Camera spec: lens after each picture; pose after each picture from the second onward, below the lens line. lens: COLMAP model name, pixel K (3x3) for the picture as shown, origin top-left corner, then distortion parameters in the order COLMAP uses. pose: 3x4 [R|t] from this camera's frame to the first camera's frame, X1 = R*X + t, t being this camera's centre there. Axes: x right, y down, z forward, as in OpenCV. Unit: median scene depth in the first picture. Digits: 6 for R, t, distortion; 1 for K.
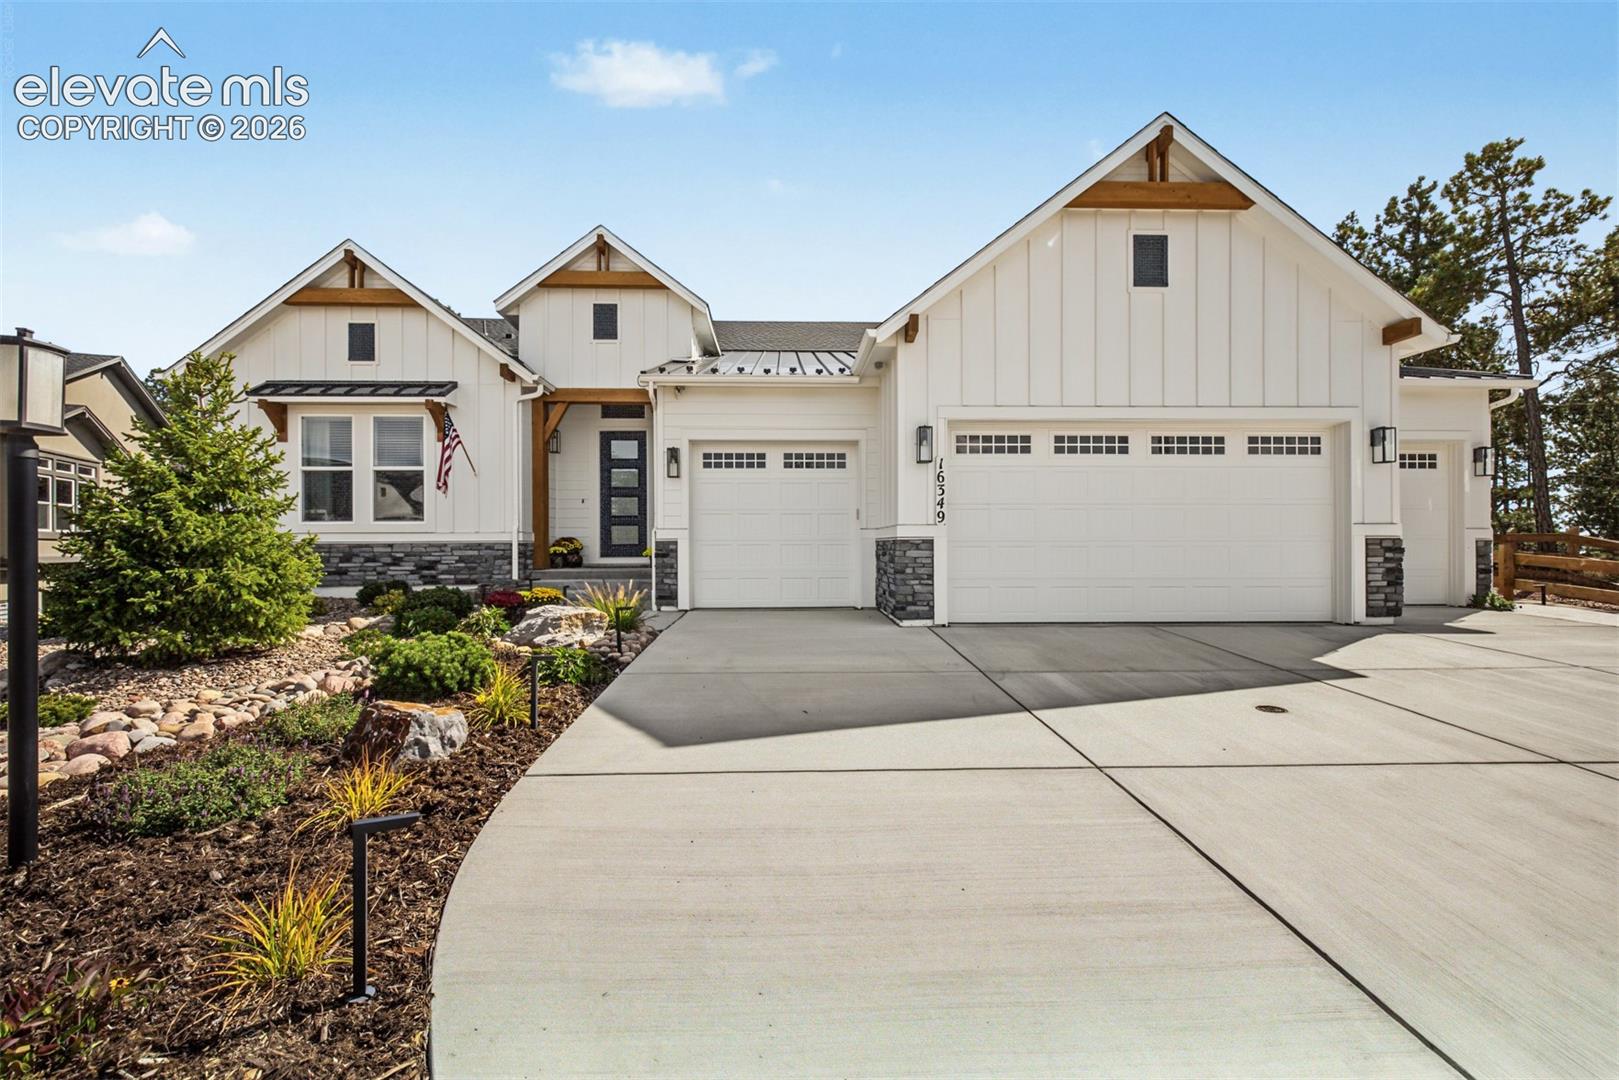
lens RADIAL K [[704.2, 0, 809.6], [0, 704.2, 545.0], [0, 0, 1]] dist [-0.000278, -0.000173]
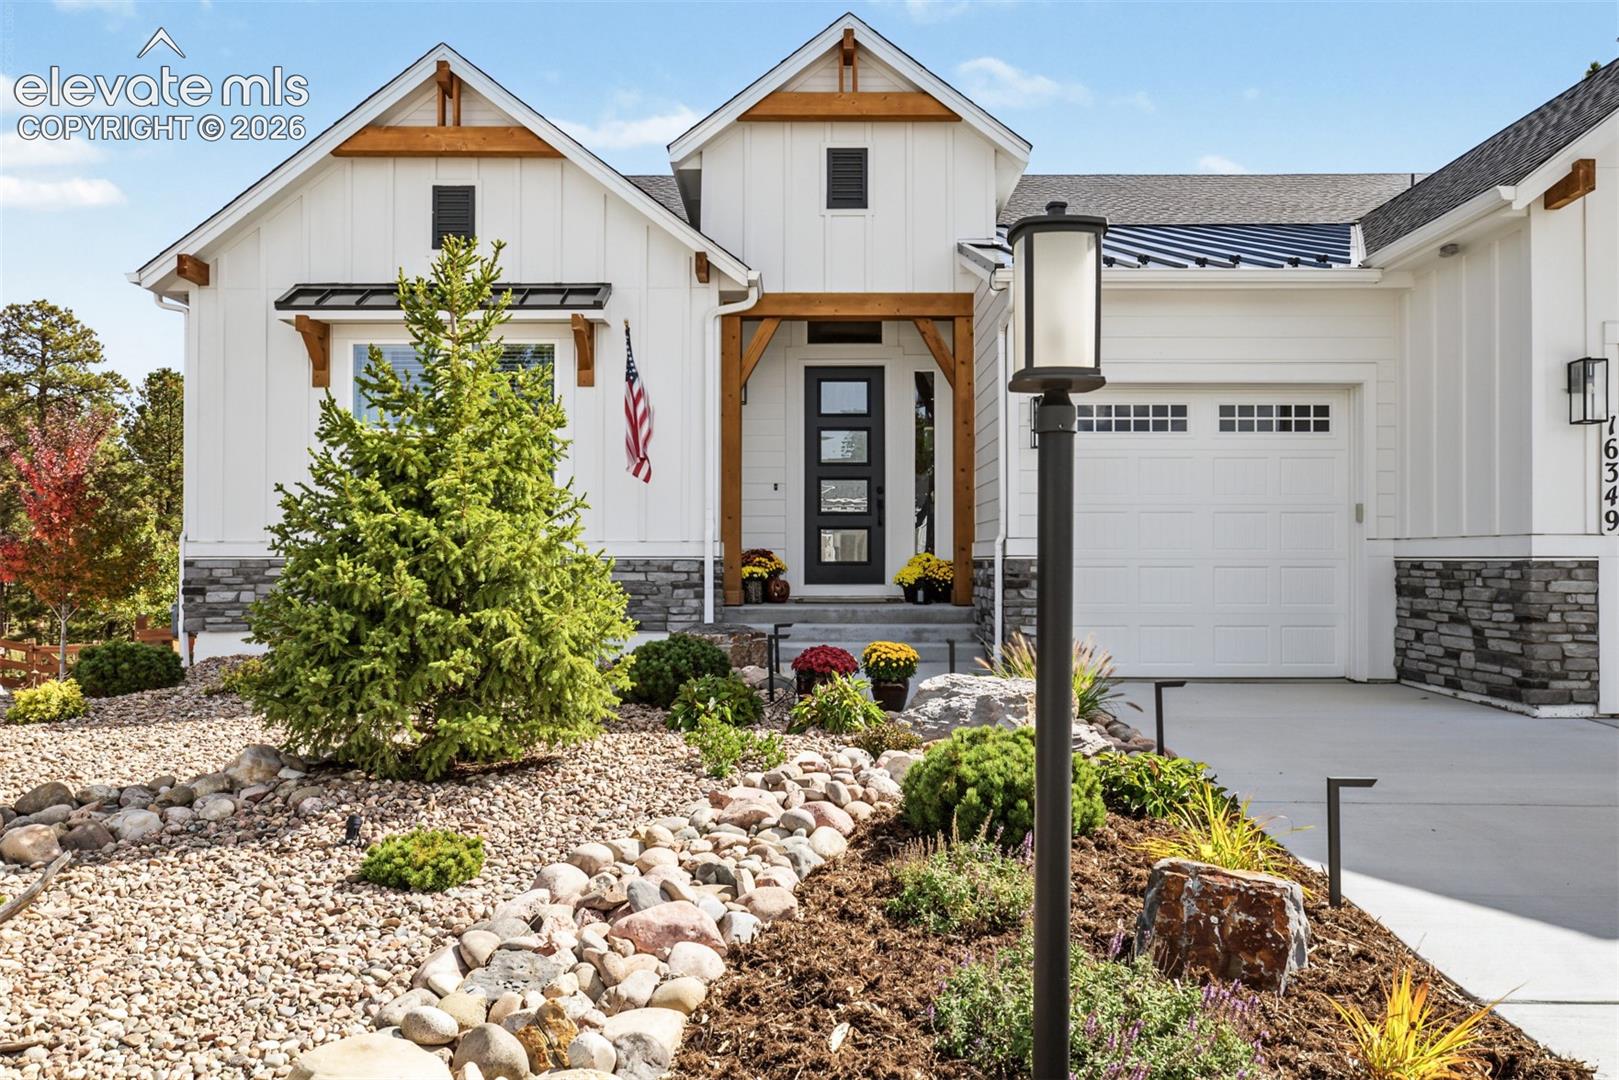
lens RADIAL K [[1200.7, 0, 809.4], [0, 1200.7, 537.5], [0, 0, 1]] dist [-0.008403, -0.000153]
pose [[0.998781, 0.003535, -0.049240, -0.289615], [-0.004339, 0.999859, -0.016243, -0.006097], [0.049175, 0.016437, 0.998655, 0.019748]]
